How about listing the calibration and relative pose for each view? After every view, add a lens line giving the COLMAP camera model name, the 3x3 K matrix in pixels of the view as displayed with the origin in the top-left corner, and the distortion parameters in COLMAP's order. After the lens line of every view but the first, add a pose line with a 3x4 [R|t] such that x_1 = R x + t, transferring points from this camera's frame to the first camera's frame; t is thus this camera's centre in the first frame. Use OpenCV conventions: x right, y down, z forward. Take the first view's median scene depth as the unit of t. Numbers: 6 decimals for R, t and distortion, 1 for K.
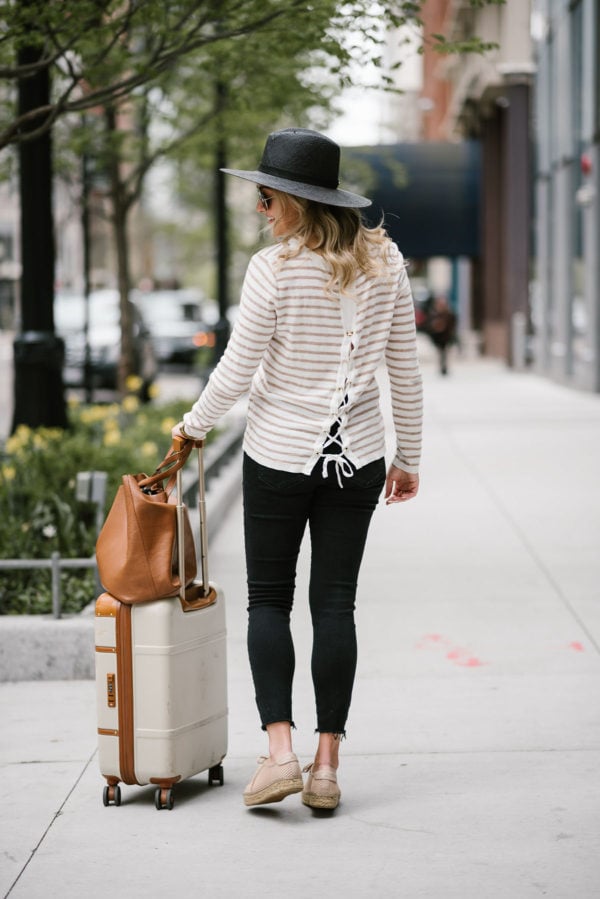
lens RADIAL K [[2003.3, 0, 300.0], [0, 2003.3, 449.5], [0, 0, 1]] dist [0.010537, -0.117584]
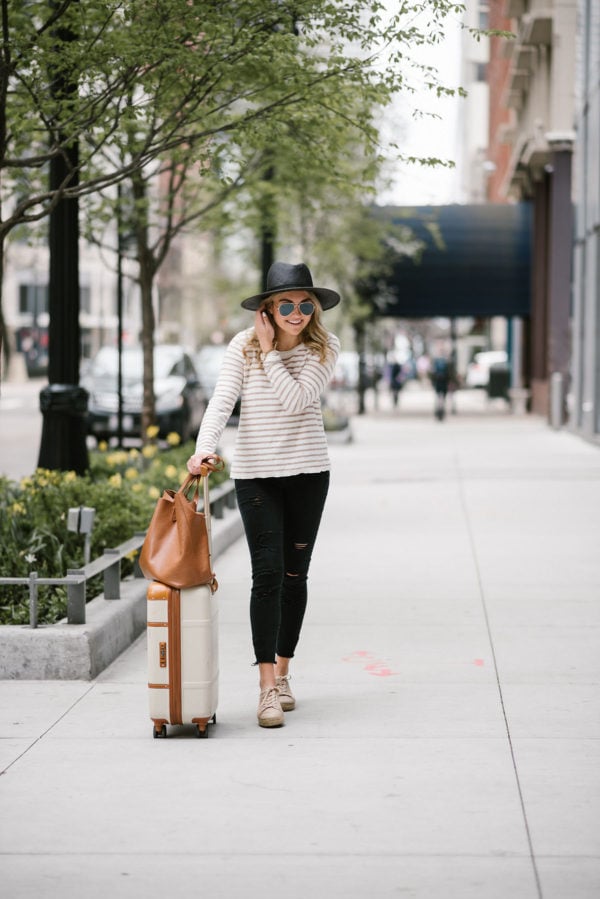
lens RADIAL K [[1979.4, 0, 300.0], [0, 1979.4, 449.5], [0, 0, 1]] dist [0.013928, 0.068687]
pose [[0.999186, 0.018334, -0.035931, 0.040786], [-0.019231, 0.999509, -0.024757, 0.002553], [0.035460, 0.025428, 0.999048, -0.090438]]
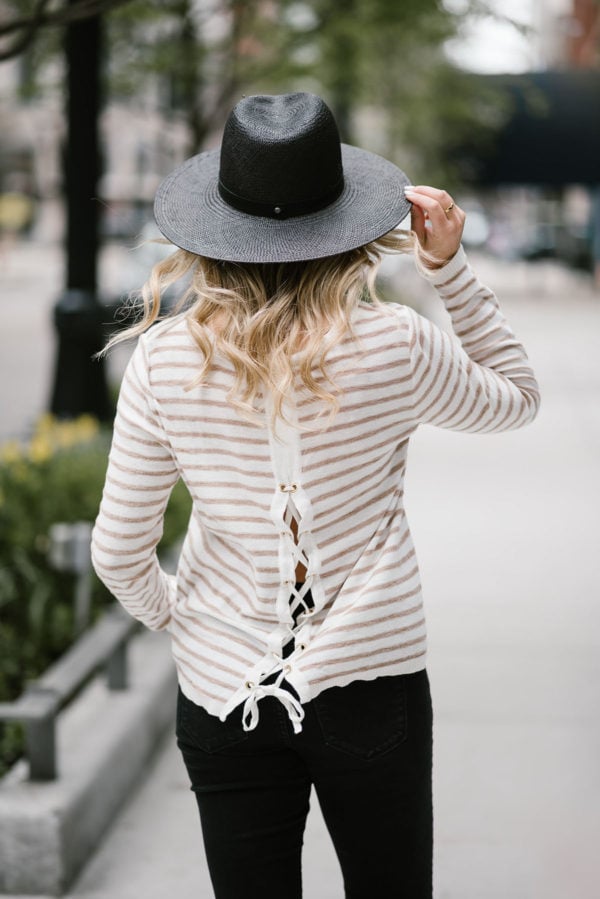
lens RADIAL K [[1979.4, 0, 300.0], [0, 1979.4, 449.5], [0, 0, 1]] dist [0.013928, 0.068687]
pose [[0.997066, 0.039994, -0.065274, 0.014981], [-0.037257, 0.998396, 0.042625, -0.032327], [0.066874, -0.040068, 0.996957, 0.189717]]
